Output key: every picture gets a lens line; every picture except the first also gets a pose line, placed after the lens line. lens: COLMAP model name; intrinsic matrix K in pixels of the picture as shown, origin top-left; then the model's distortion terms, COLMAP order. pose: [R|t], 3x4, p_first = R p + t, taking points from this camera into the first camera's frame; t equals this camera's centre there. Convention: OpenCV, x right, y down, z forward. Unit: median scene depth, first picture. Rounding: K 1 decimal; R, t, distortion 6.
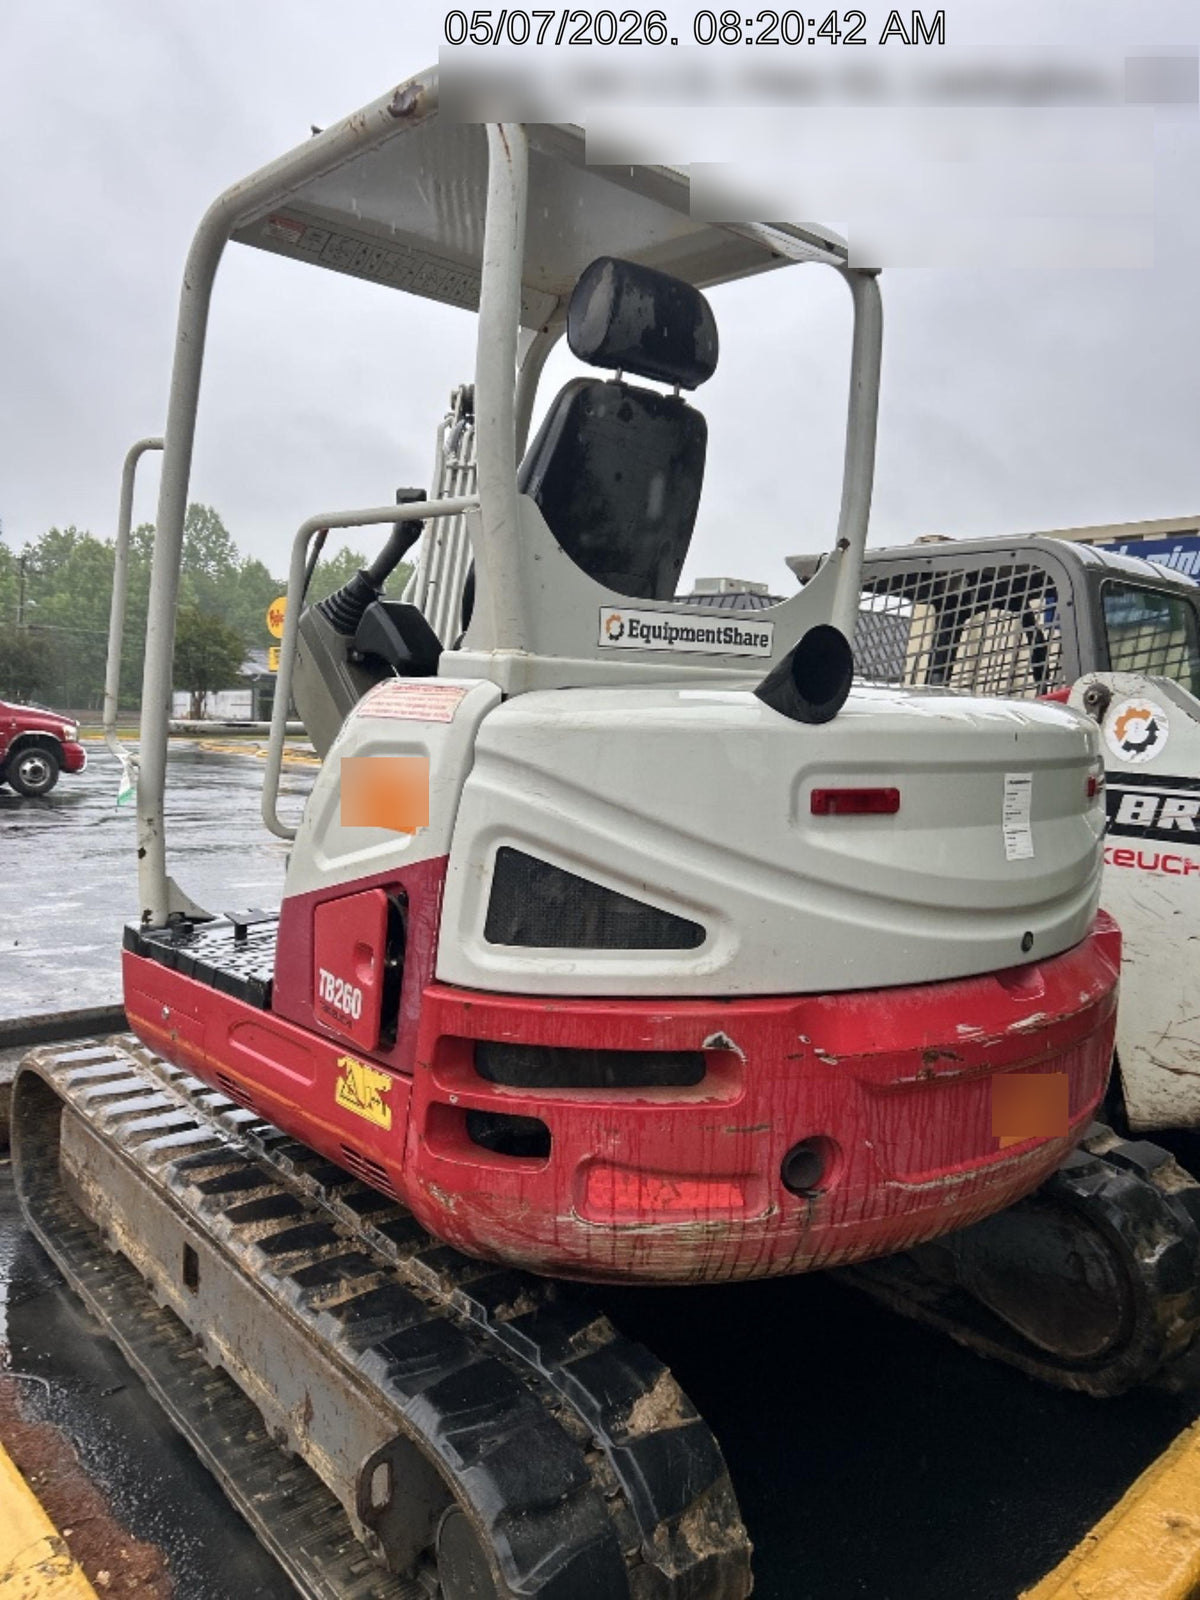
lens RADIAL K [[1210.1, 0, 525.6], [0, 1210.1, 791.4], [0, 0, 1]] dist [0.010717, -0.000040]
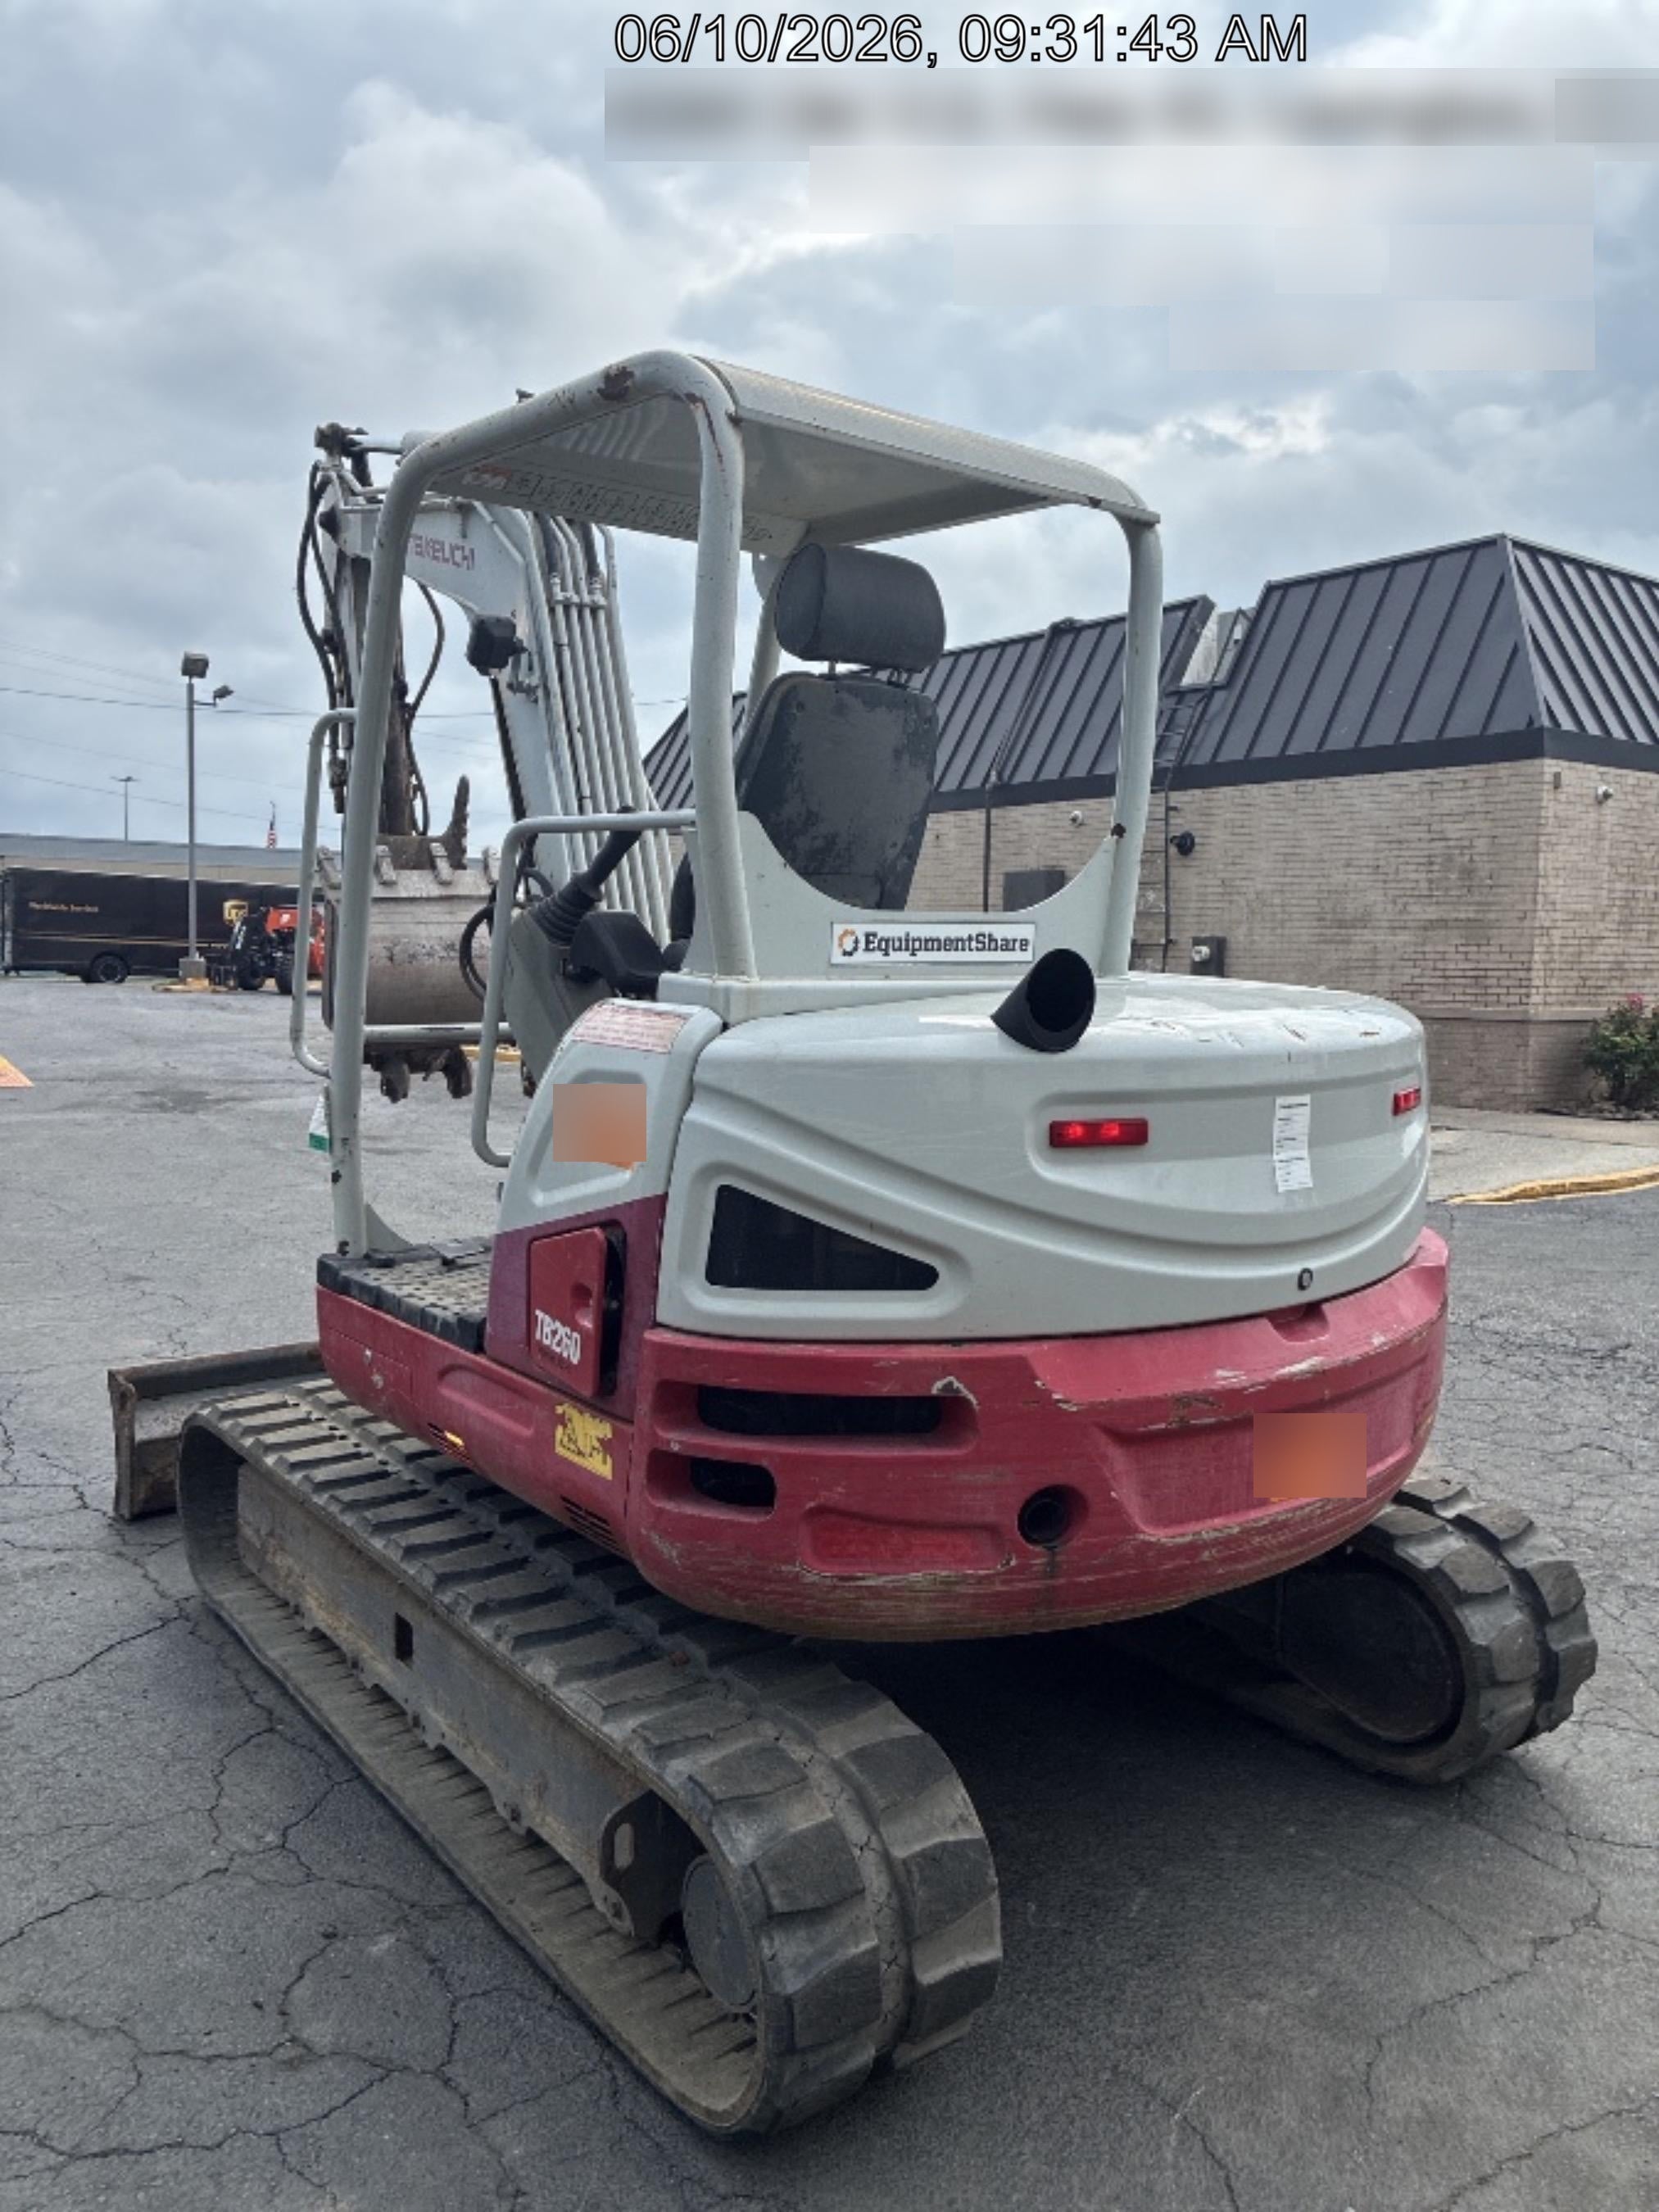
lens RADIAL K [[1666.9, 0, 761.2], [0, 1666.9, 1108.7], [0, 0, 1]] dist [-0.000404, -0.002282]
pose [[0.999241, -0.006462, -0.038409, 0.056723], [0.007792, 0.999371, 0.034584, -0.054968], [0.038162, -0.034857, 0.998663, -0.286615]]
